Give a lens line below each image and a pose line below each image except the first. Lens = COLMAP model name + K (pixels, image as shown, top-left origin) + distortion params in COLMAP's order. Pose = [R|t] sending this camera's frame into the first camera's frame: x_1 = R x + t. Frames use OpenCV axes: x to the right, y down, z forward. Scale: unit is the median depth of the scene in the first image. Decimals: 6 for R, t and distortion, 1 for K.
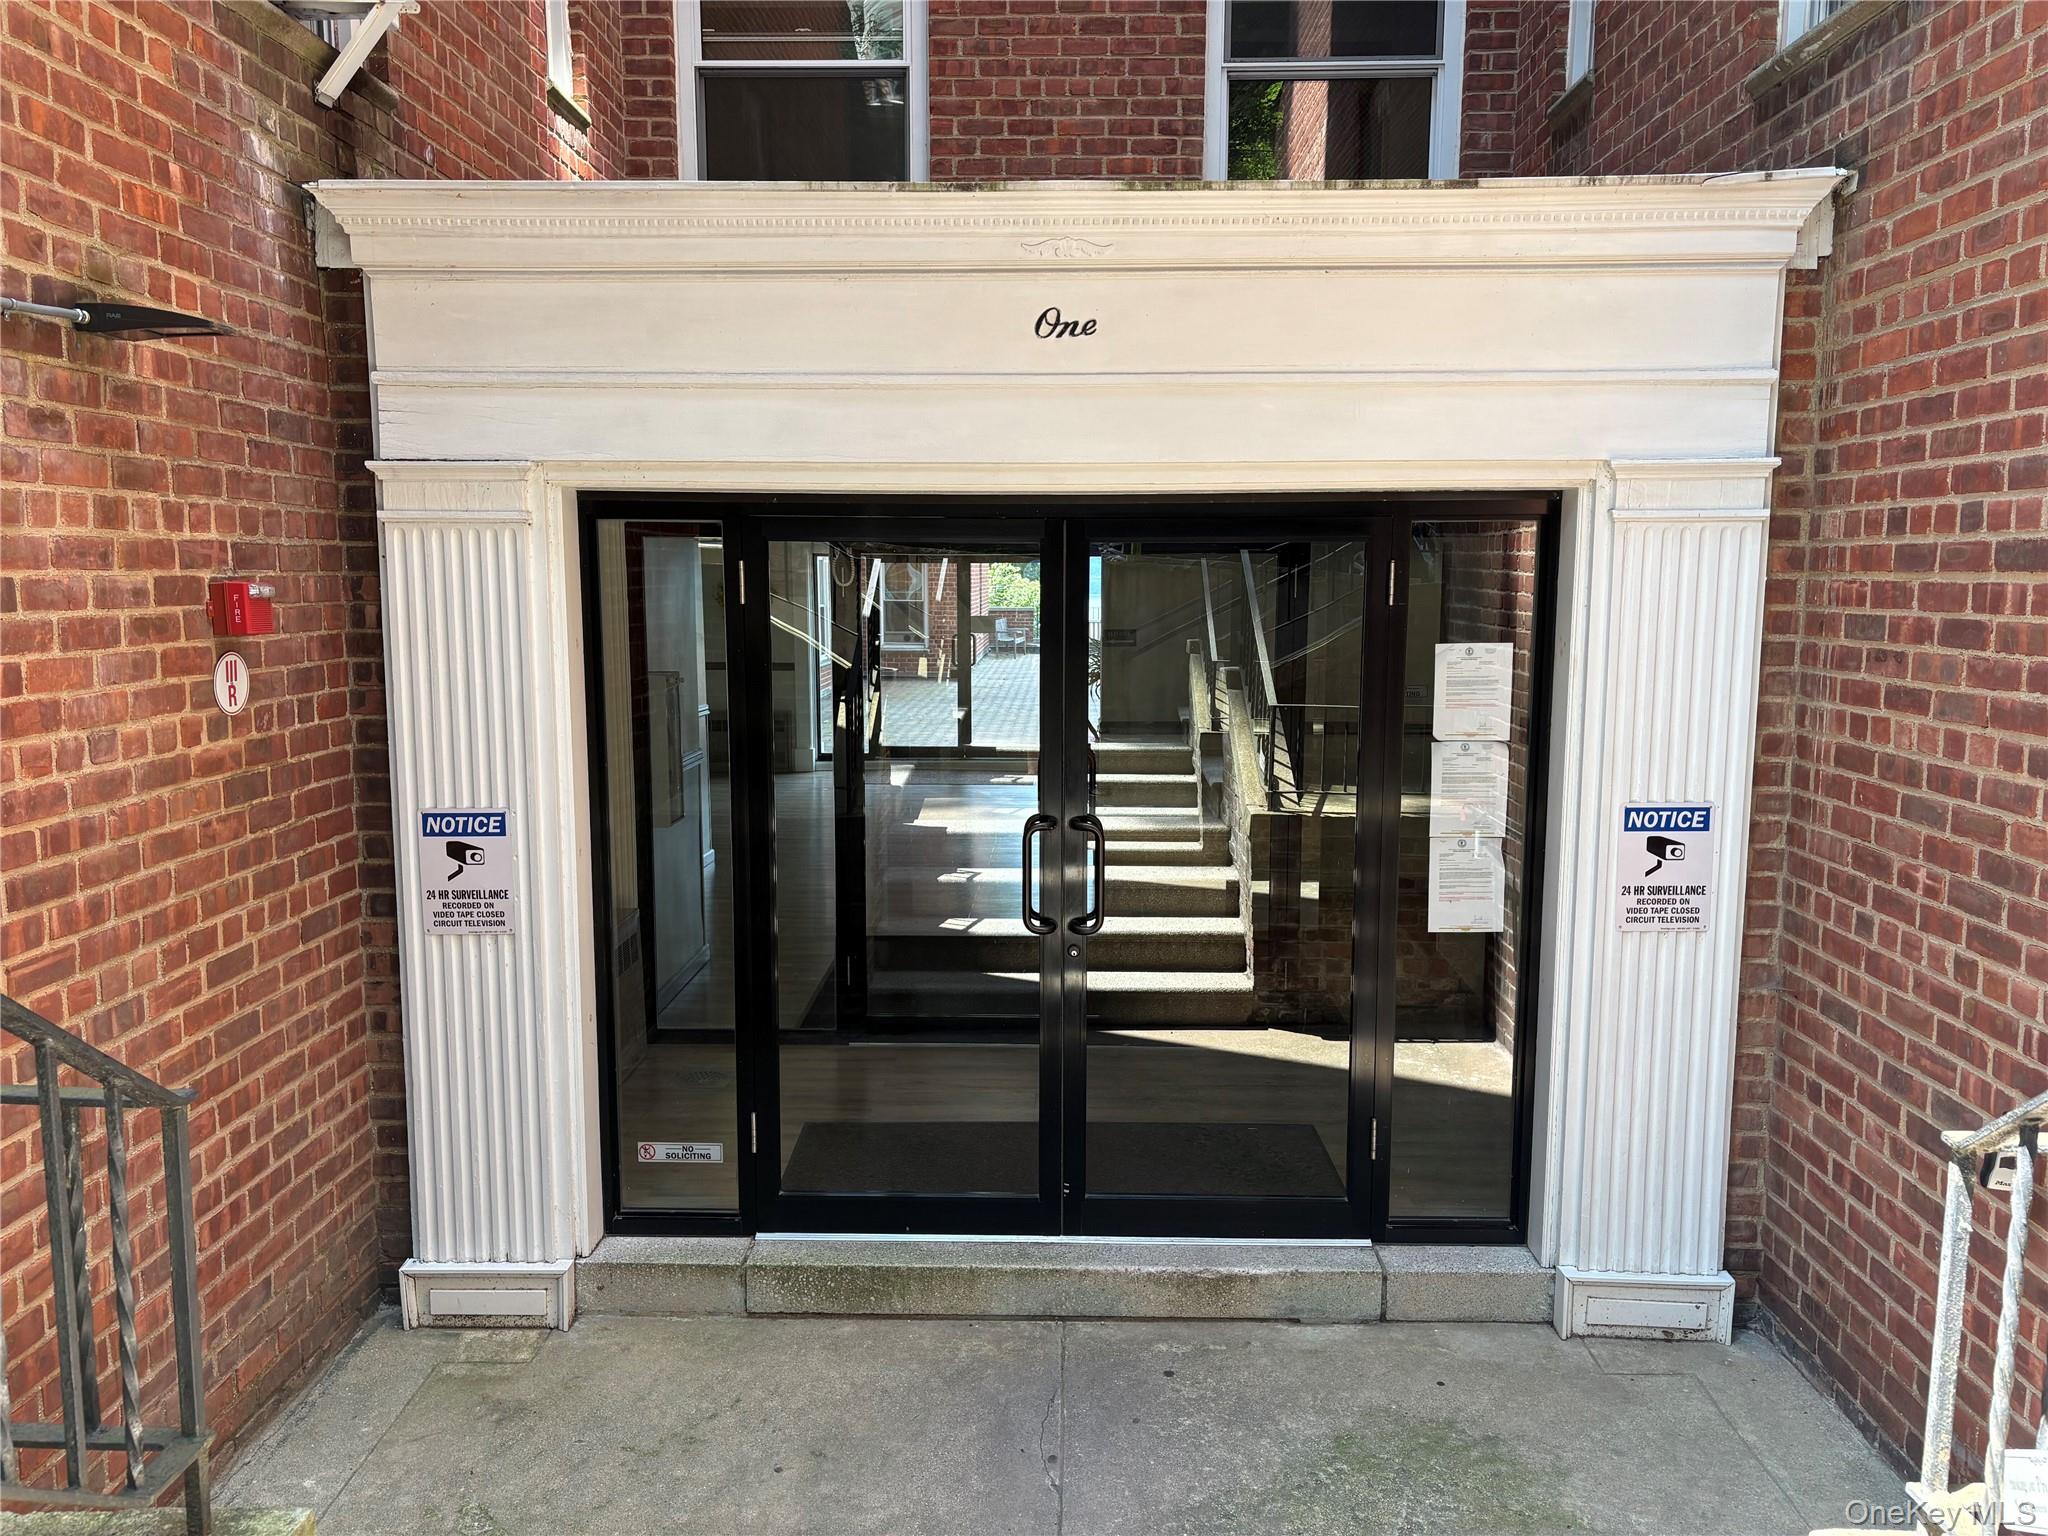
lens RADIAL K [[1530.3, 0, 1020.0], [0, 1530.3, 769.0], [0, 0, 1]] dist [0.055002, -0.059698]
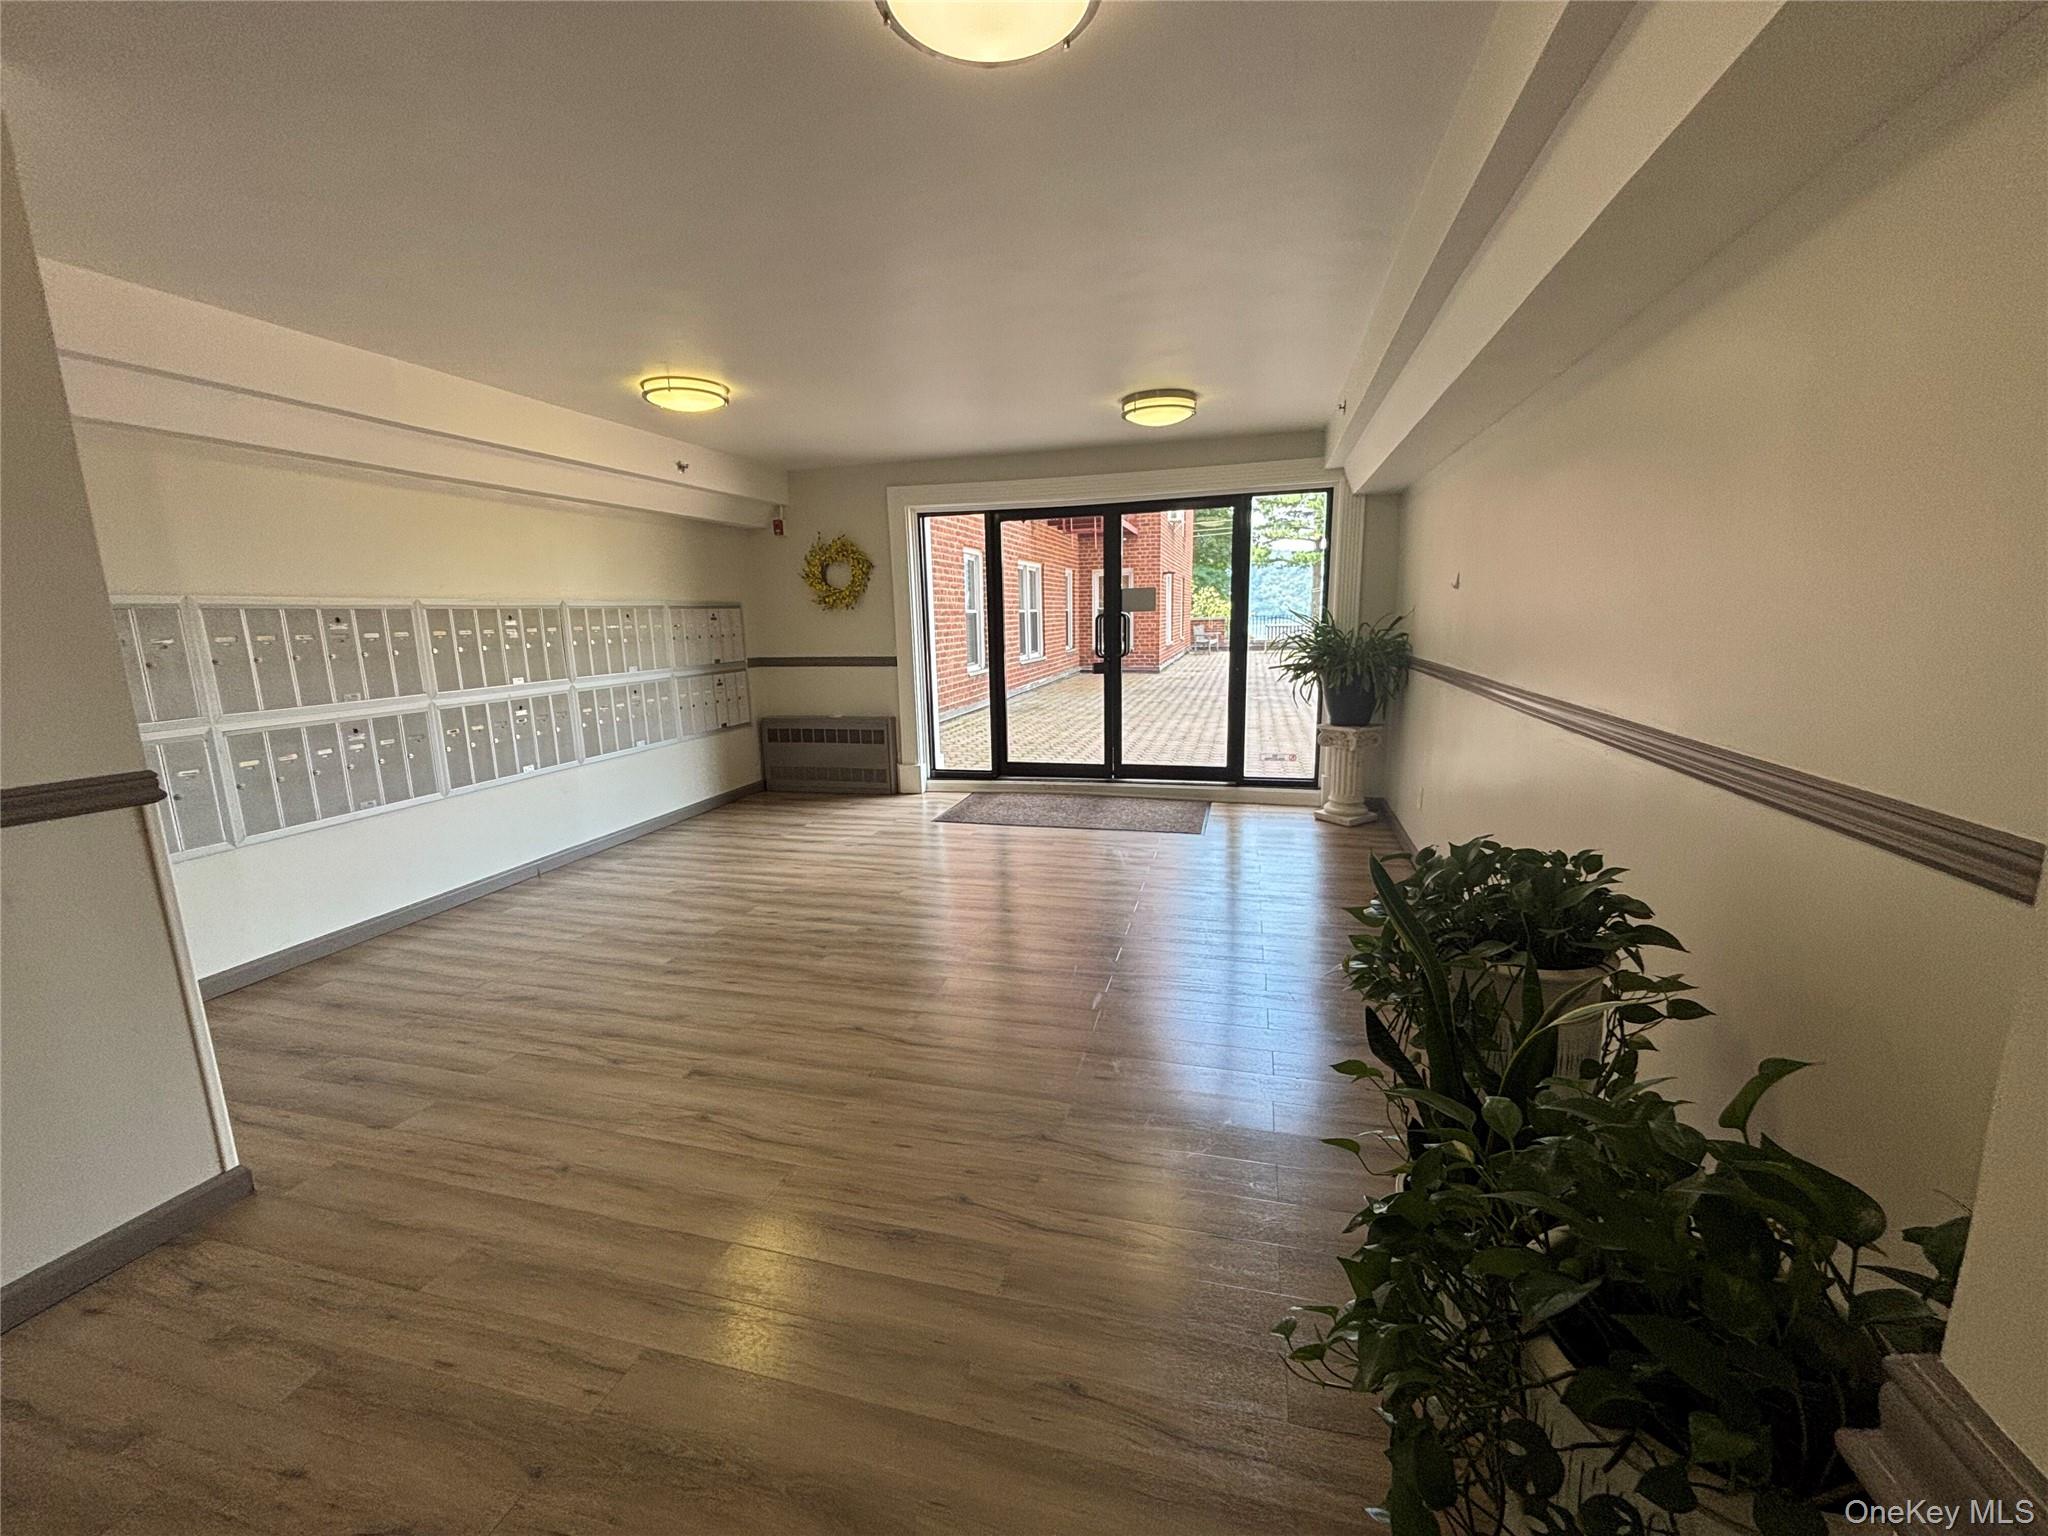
lens RADIAL K [[832.8, 0, 1021.0], [0, 832.8, 764.0], [0, 0, 1]] dist [-0.000930, -0.000193]
pose [[0.972684, 0.014445, -0.231685, 0.006540], [-0.002388, 0.998632, 0.052235, -0.016192], [0.232123, -0.050255, 0.971387, 0.270759]]
